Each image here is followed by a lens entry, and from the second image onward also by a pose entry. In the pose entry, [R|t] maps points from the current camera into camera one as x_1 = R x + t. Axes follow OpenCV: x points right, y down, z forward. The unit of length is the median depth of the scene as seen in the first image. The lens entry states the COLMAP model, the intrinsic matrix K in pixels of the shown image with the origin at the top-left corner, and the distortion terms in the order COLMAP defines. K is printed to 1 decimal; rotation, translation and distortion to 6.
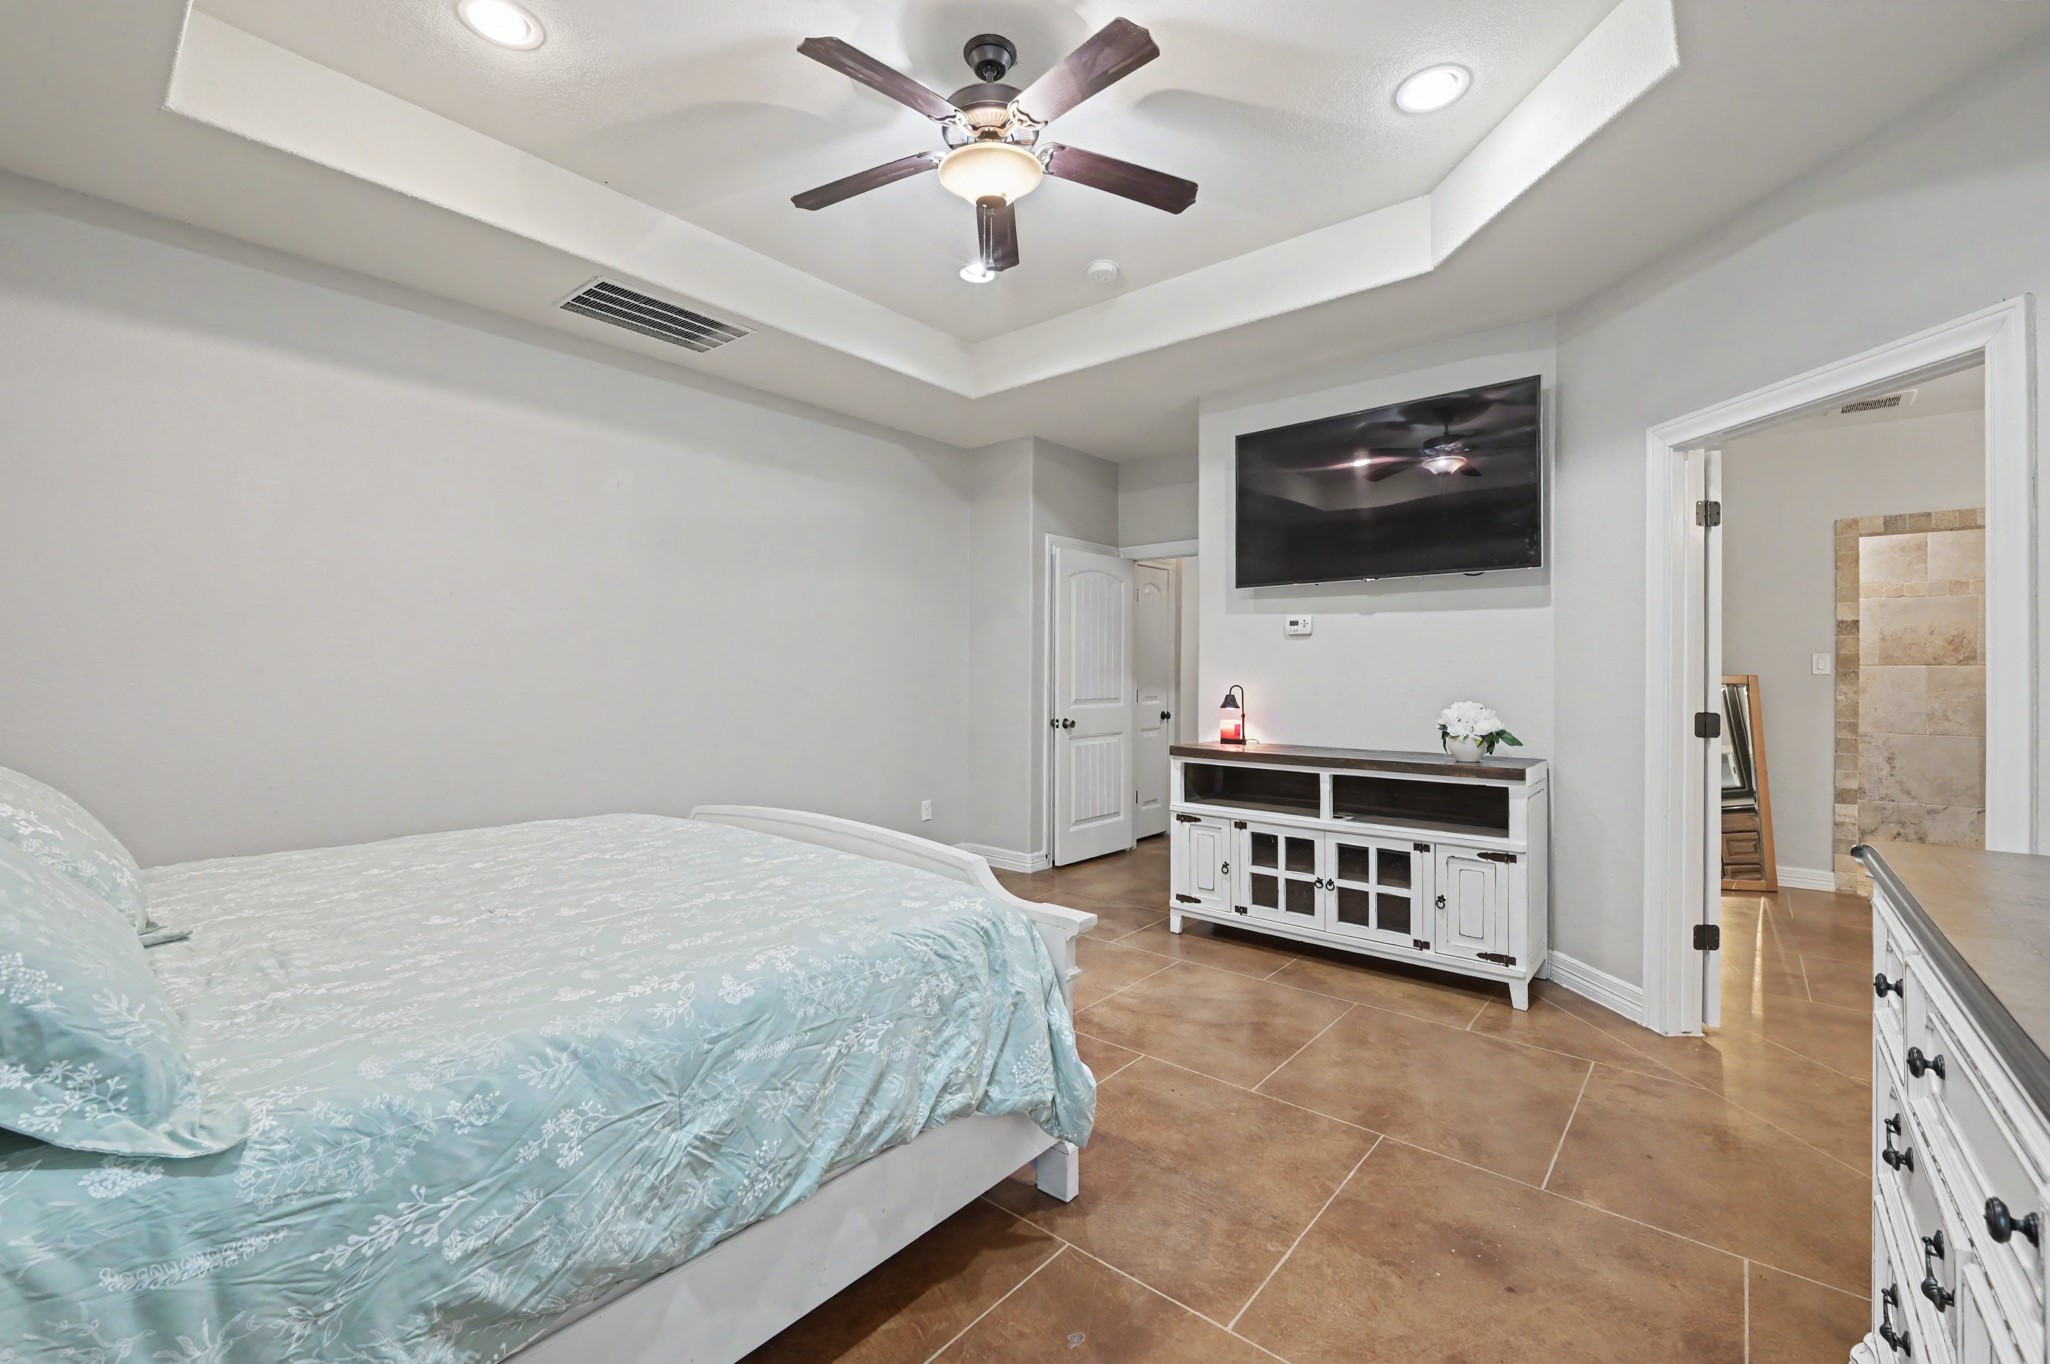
lens RADIAL K [[857.5, 0, 1025.3], [0, 857.5, 673.2], [0, 0, 1]] dist [0.001486, 0.000337]
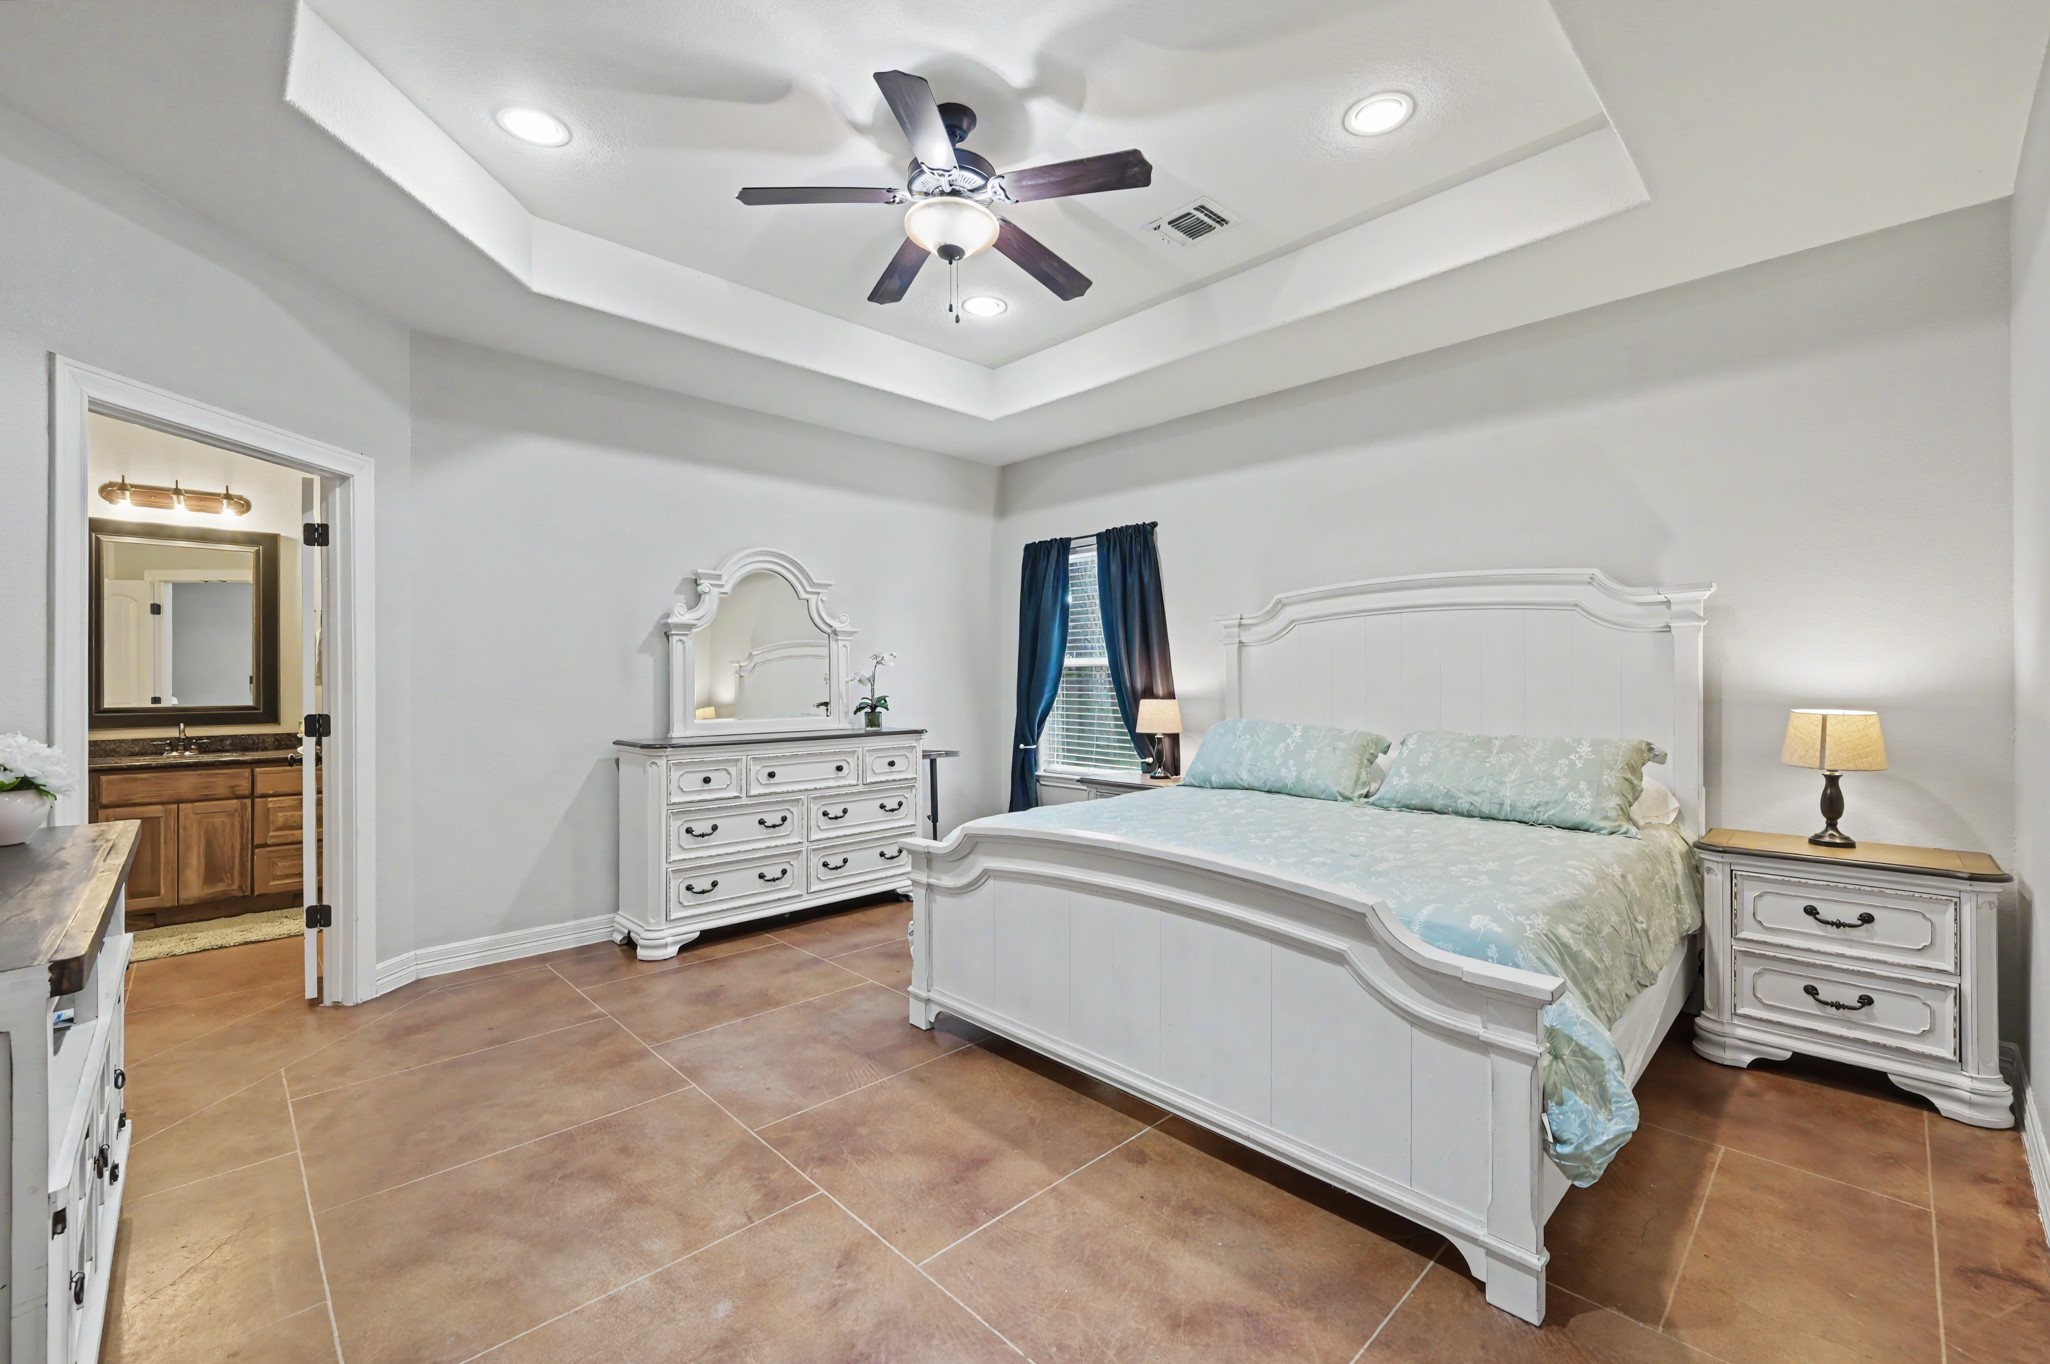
lens RADIAL K [[857.5, 0, 1021.7], [0, 857.5, 681.2], [0, 0, 1]] dist [0.001486, 0.000337]
pose [[-0.994582, -0.000858, 0.103955, -0.119927], [-0.000984, 0.999999, -0.001163, 0.000657], [-0.103954, -0.001259, -0.994581, 1.017623]]
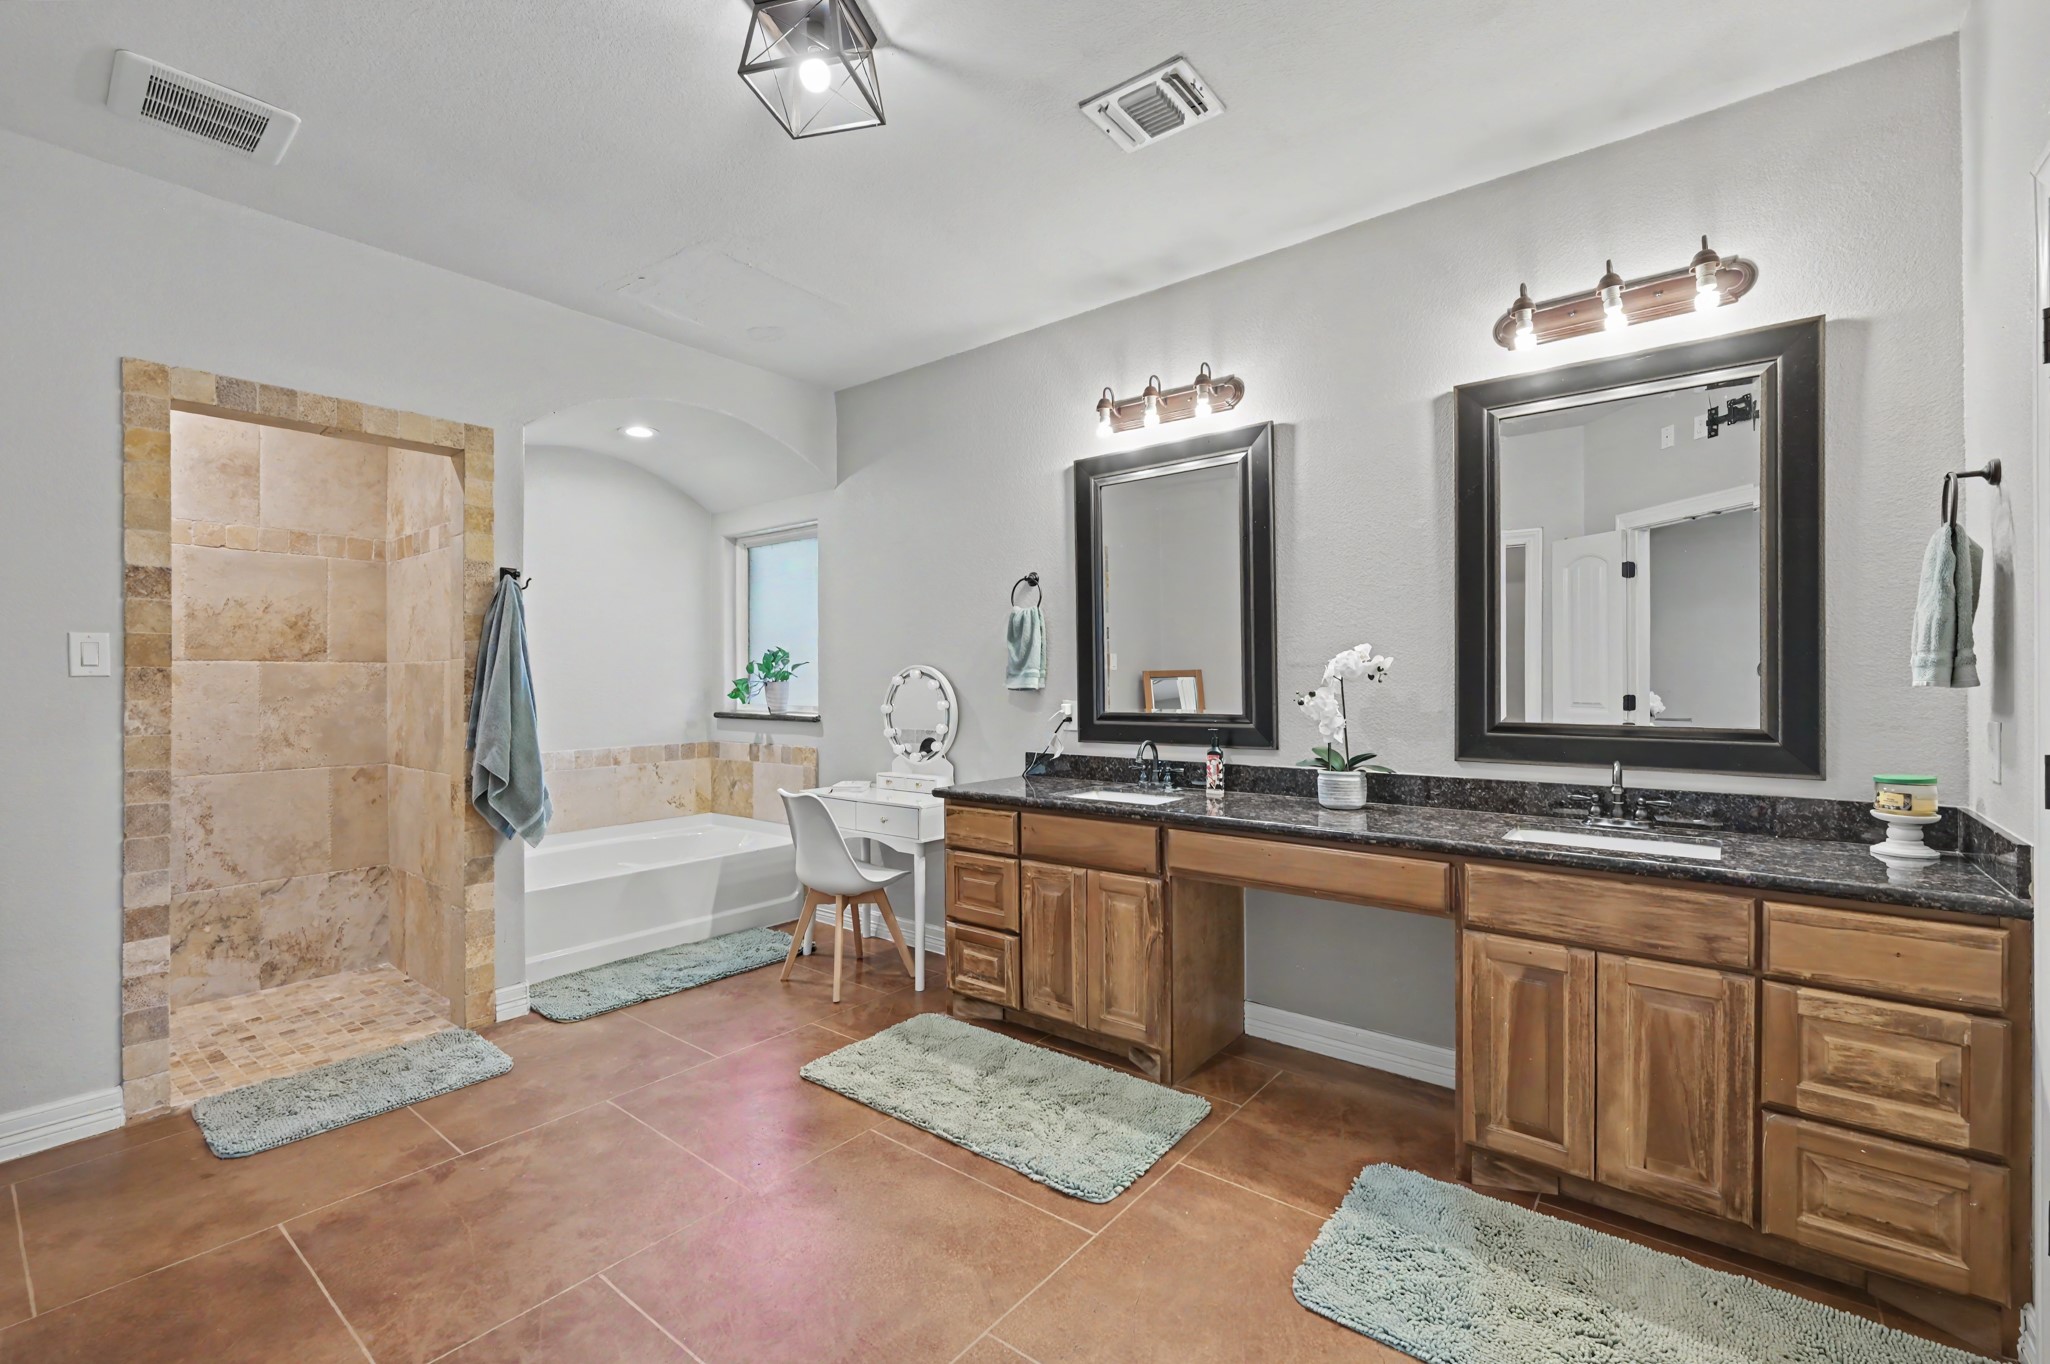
lens RADIAL K [[866.6, 0, 1024.7], [0, 866.6, 673.9], [0, 0, 1]] dist [-0.002371, -0.000354]
pose [[-0.026824, -0.002160, 0.999638, 0.442548], [0.000432, 0.999998, 0.002173, -0.000675], [-0.999640, 0.000490, -0.026823, 0.504351]]
